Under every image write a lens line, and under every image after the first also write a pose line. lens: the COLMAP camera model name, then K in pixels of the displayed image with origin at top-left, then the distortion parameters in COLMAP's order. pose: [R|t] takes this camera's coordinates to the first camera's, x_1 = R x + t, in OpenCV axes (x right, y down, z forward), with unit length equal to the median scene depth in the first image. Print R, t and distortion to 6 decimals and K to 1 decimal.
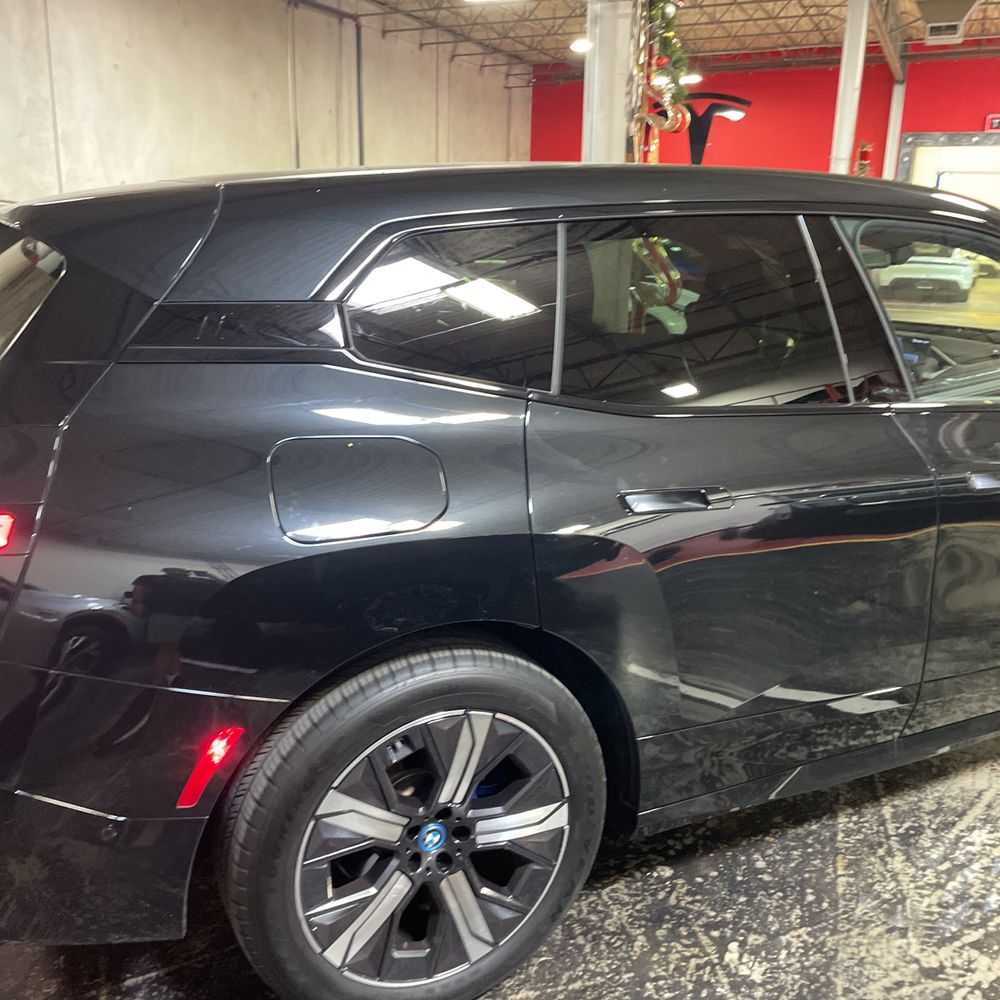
lens RADIAL K [[1001.7, 0, 509.9], [0, 1001.7, 494.9], [0, 0, 1]] dist [0.100066, -0.138472]
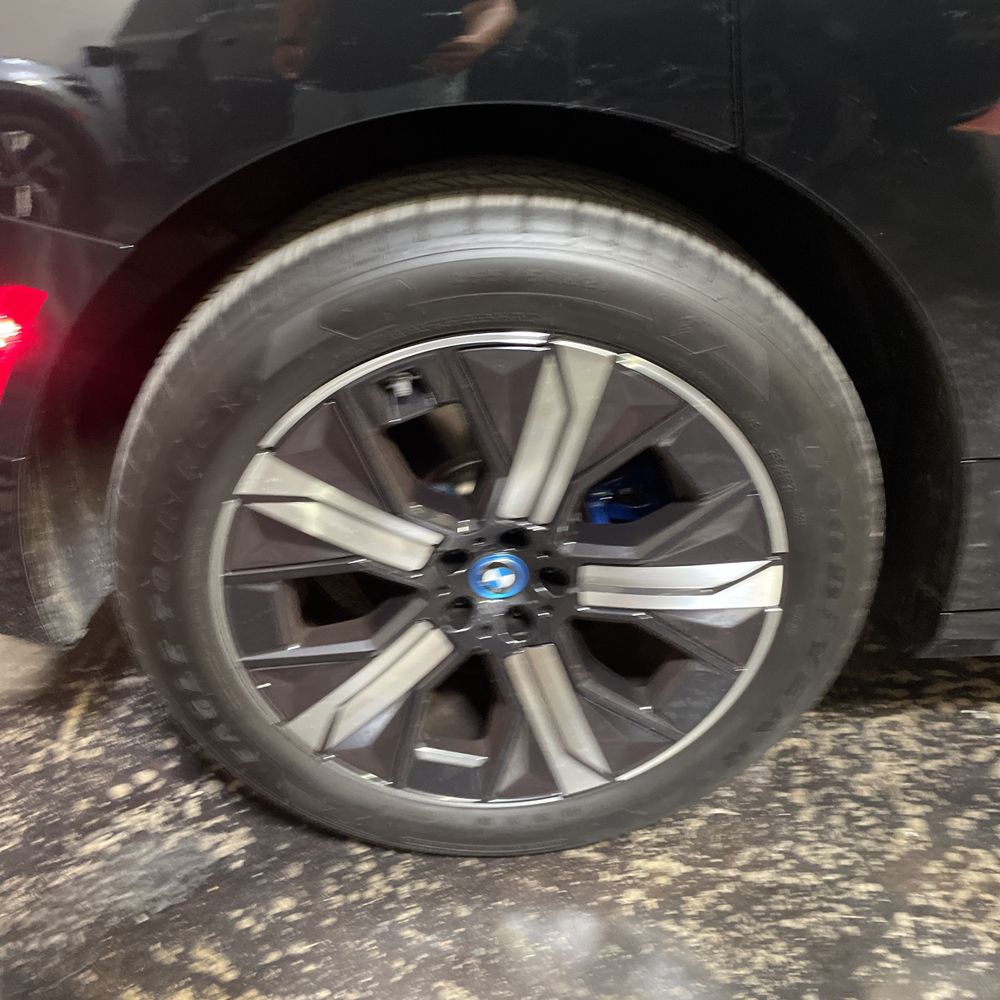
lens RADIAL K [[1009.0, 0, 492.9], [0, 1009.0, 502.7], [0, 0, 1]] dist [0.090777, -0.132614]
pose [[0.913030, 0.166302, -0.372450, 0.100796], [-0.057369, 0.956391, 0.286401, 0.134289], [0.403837, -0.240126, 0.882754, 0.484715]]
